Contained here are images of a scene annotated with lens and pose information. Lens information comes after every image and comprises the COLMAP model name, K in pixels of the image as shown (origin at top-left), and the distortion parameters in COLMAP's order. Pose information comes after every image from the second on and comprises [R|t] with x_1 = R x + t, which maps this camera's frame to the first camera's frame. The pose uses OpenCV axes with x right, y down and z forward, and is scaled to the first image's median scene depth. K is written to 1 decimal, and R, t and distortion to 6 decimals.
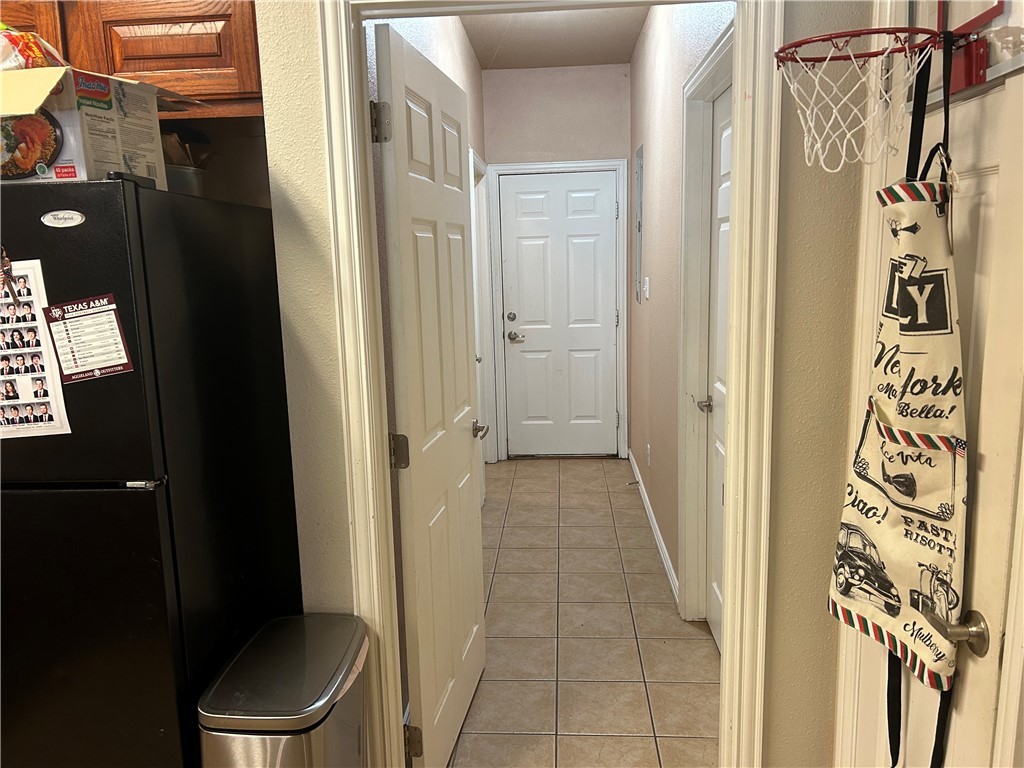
lens RADIAL K [[780.4, 0, 503.6], [0, 780.4, 386.1], [0, 0, 1]] dist [0.062973, -0.075578]
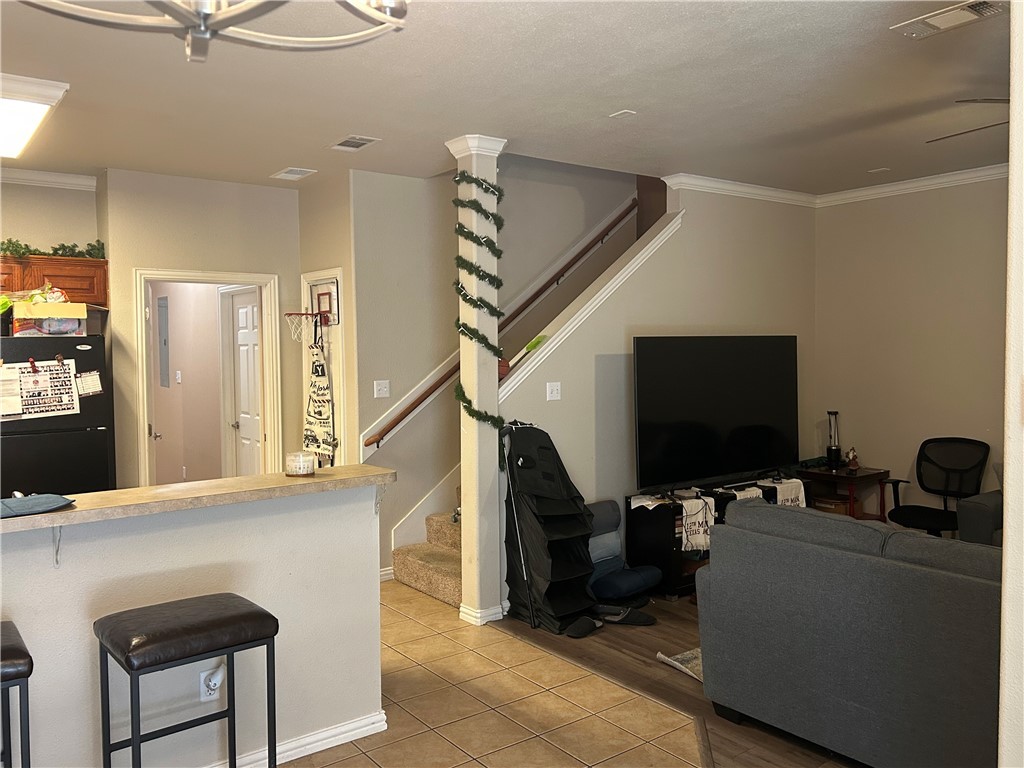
lens RADIAL K [[804.0, 0, 512.0], [0, 804.0, 377.2], [0, 0, 1]] dist [0.076223, -0.102652]
pose [[0.752295, -0.005792, 0.658800, -1.441244], [0.100348, 0.989301, -0.105891, 0.454087], [-0.651139, 0.145771, 0.744828, -2.693903]]
